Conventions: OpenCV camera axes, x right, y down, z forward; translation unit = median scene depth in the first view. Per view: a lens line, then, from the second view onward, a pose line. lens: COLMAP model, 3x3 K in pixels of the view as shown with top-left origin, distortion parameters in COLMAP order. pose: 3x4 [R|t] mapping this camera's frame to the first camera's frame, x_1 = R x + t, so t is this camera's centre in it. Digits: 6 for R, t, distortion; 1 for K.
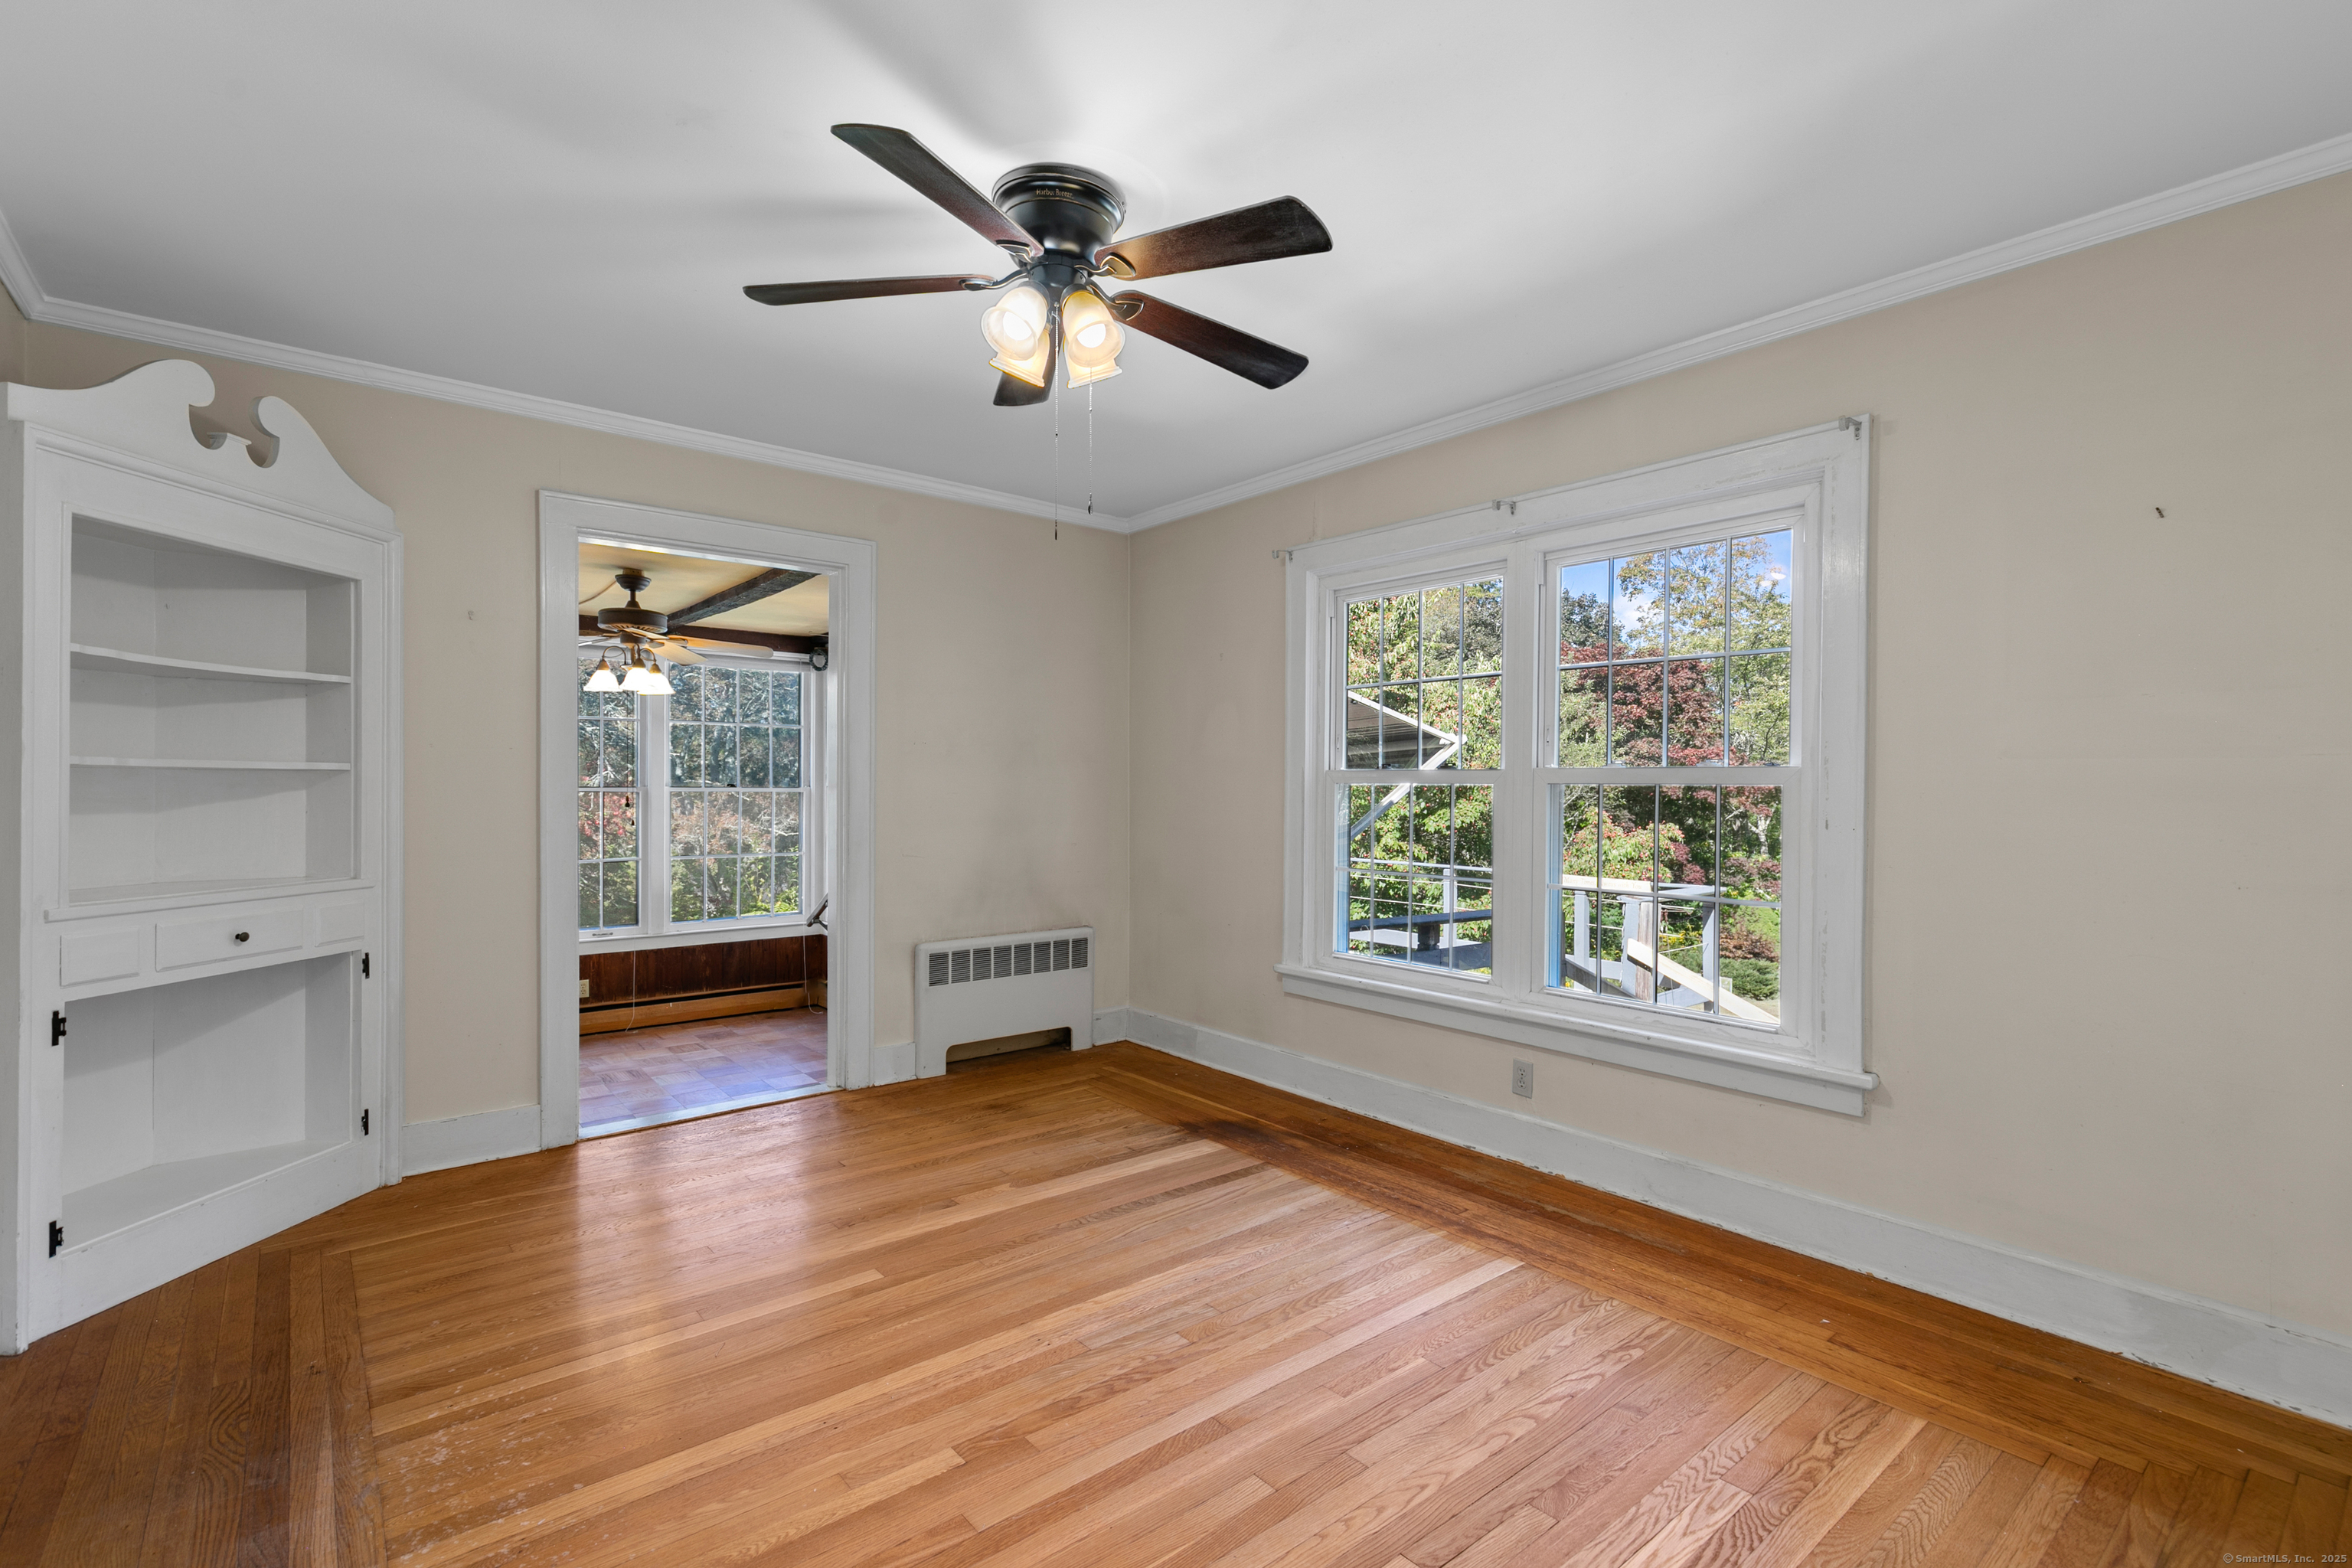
lens RADIAL K [[1063.1, 0, 1179.5], [0, 1063.1, 789.6], [0, 0, 1]] dist [0.011584, -0.001085]
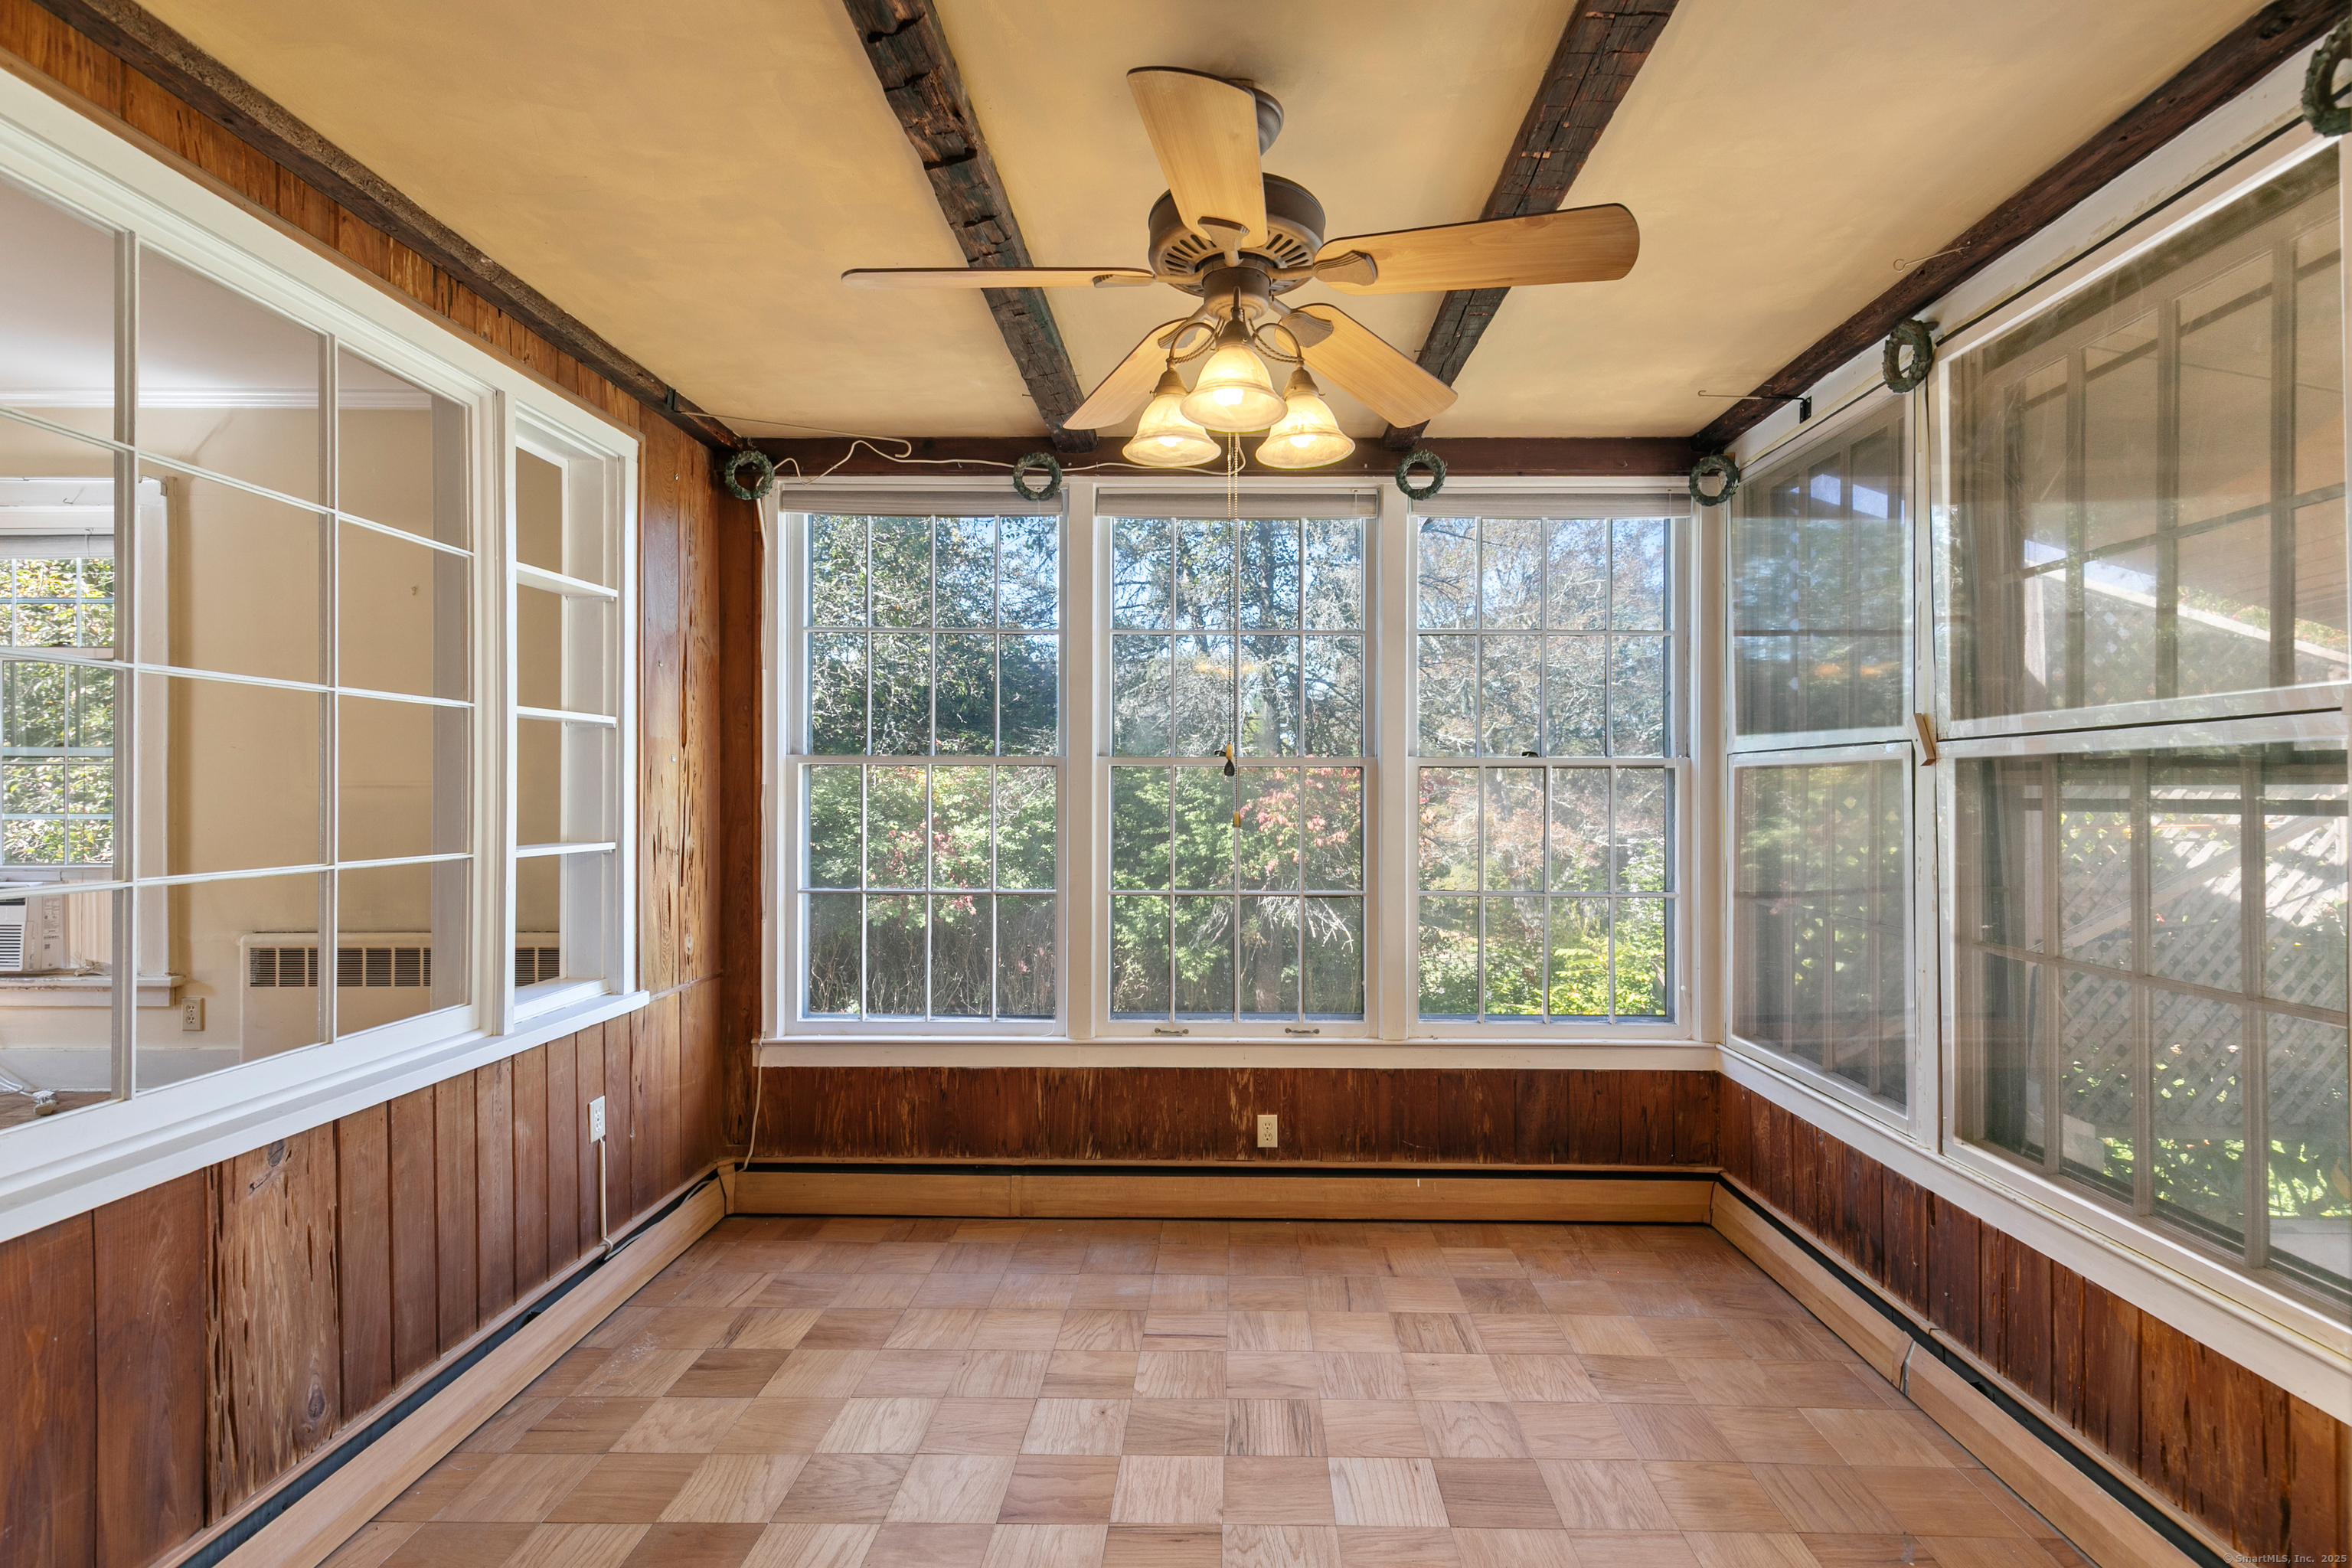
lens RADIAL K [[1063.1, 0, 1214.4], [0, 1063.1, 793.2], [0, 0, 1]] dist [0.011584, -0.001085]
pose [[0.760112, -0.005760, -0.649767, -0.462611], [0.001820, 0.999976, -0.006735, 0.038439], [0.649790, 0.003936, 0.760104, 1.159802]]
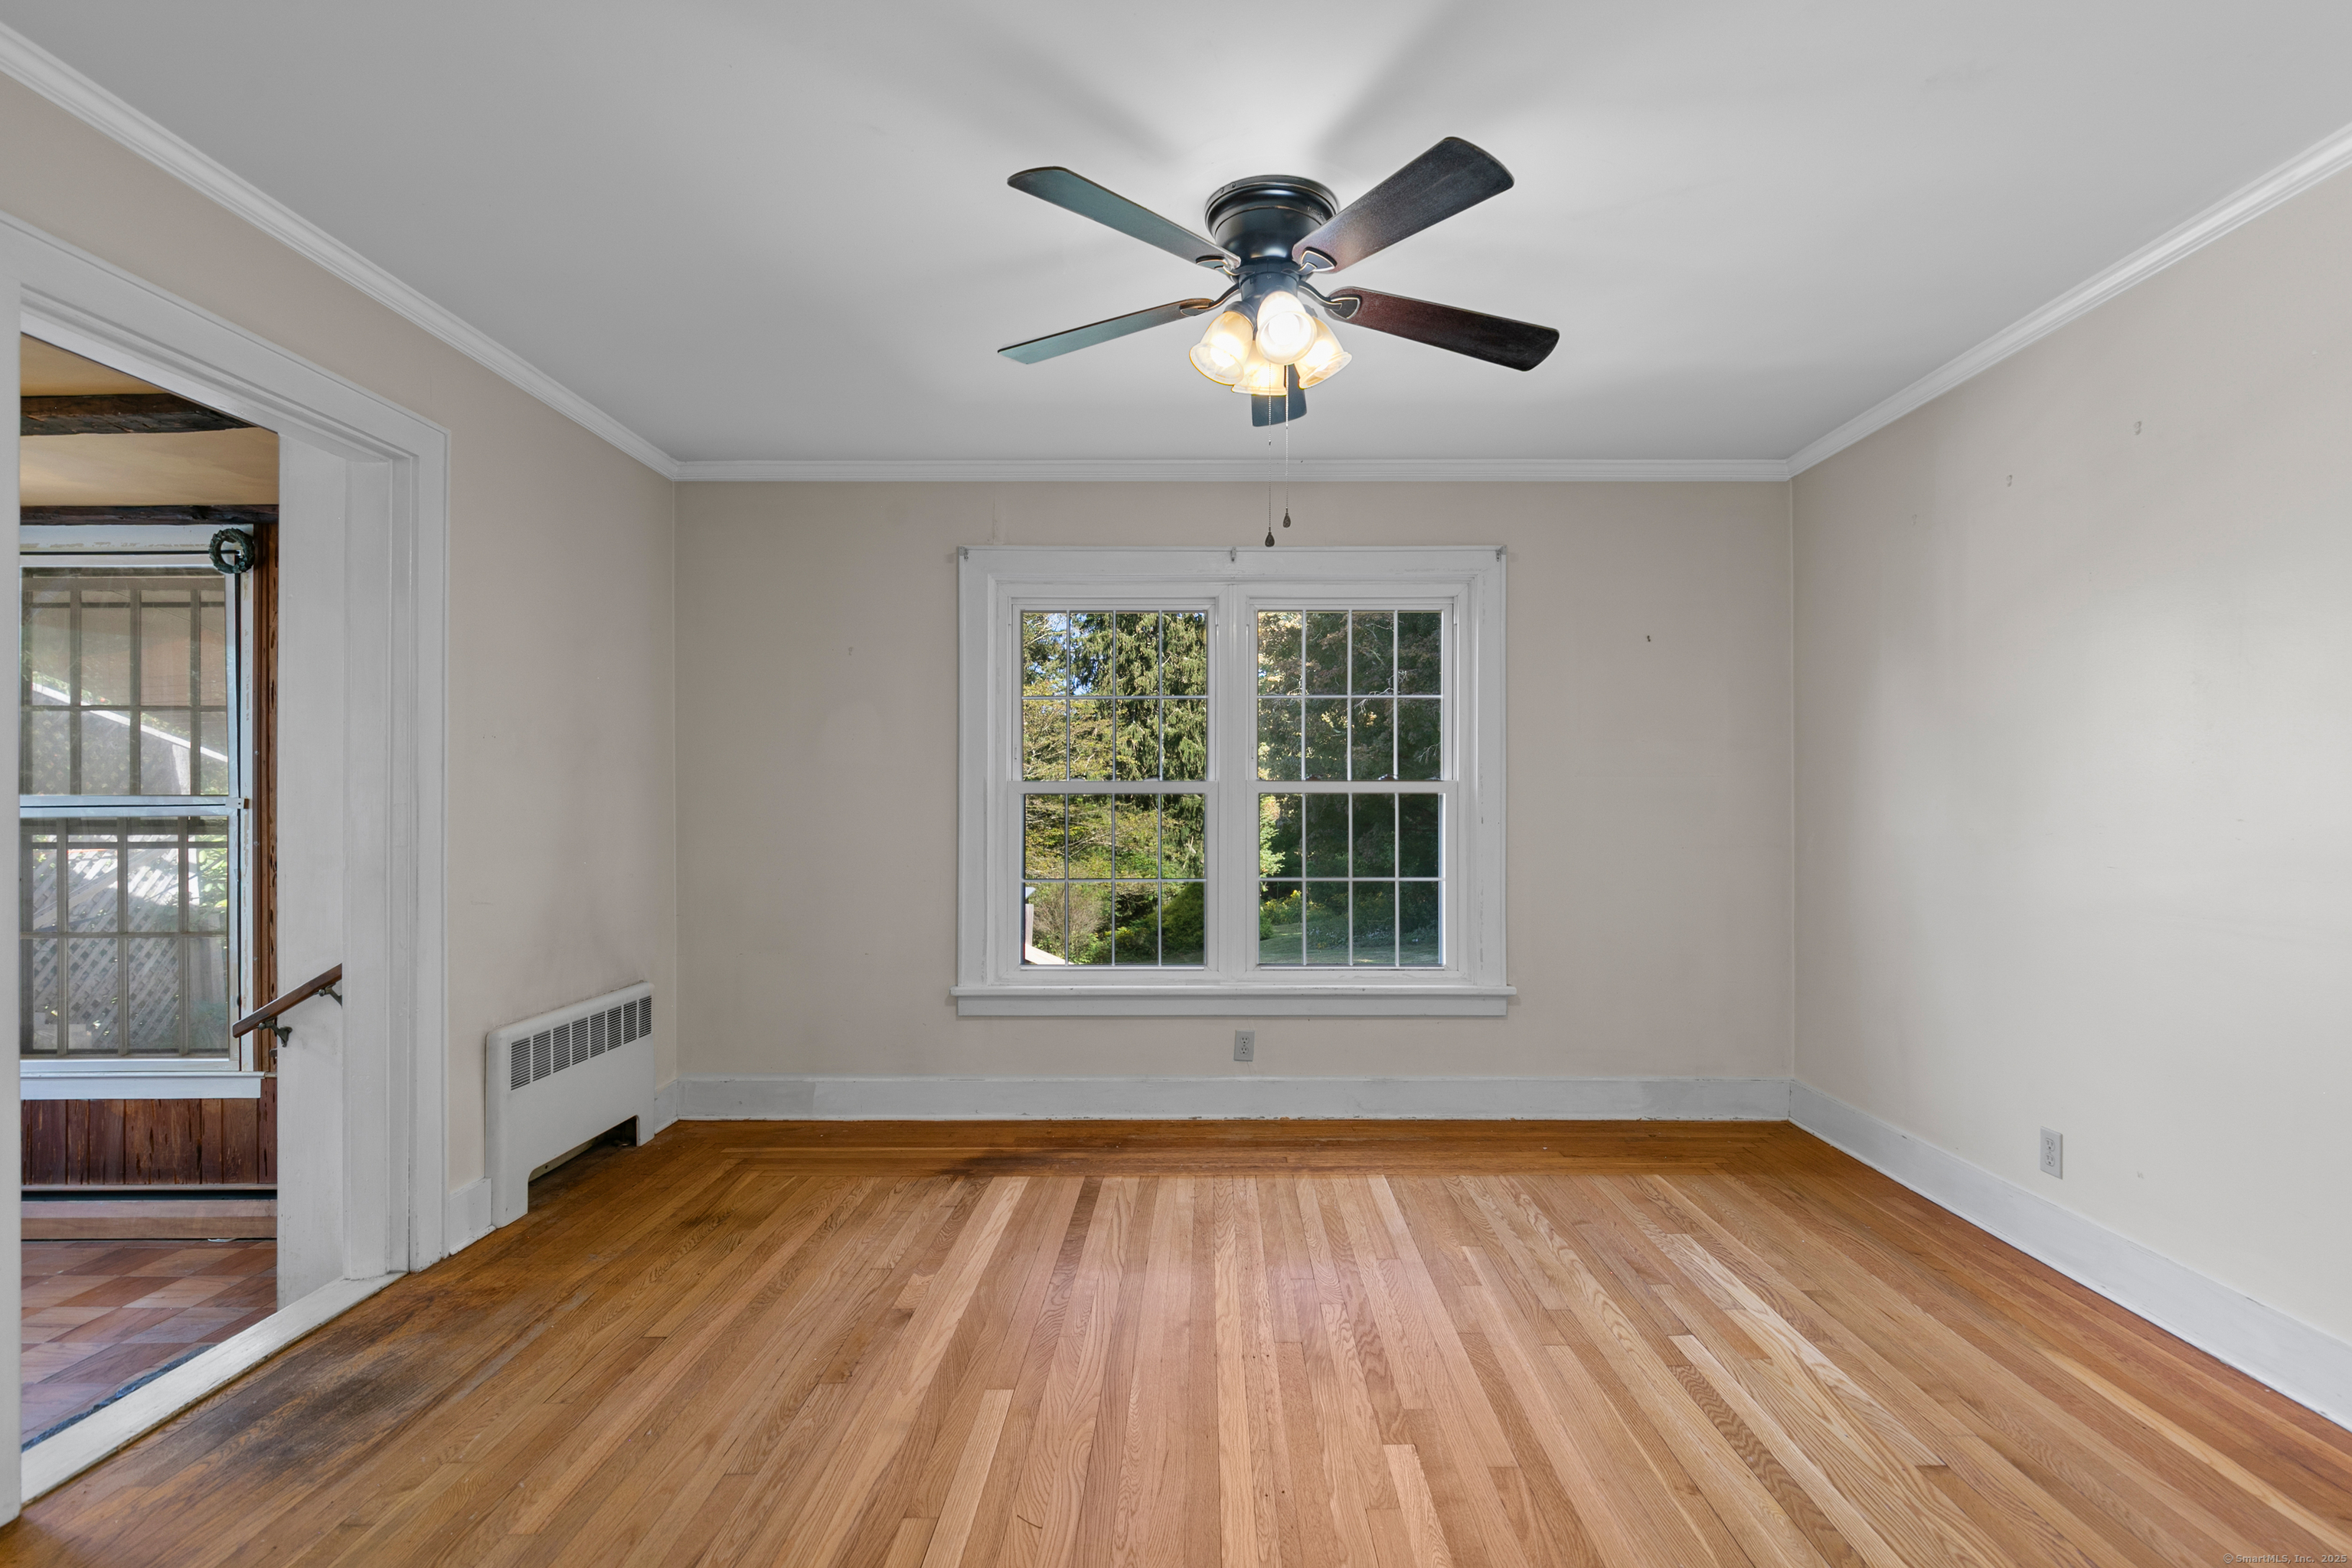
lens RADIAL K [[1114.2, 0, 1187.6], [0, 1114.2, 794.9], [0, 0, 1]] dist [0.010918, 0.001026]
pose [[0.646561, -0.001677, 0.762860, -0.649539], [0.008542, 0.999951, -0.005042, 0.002129], [-0.762814, 0.009776, 0.646544, 0.255871]]
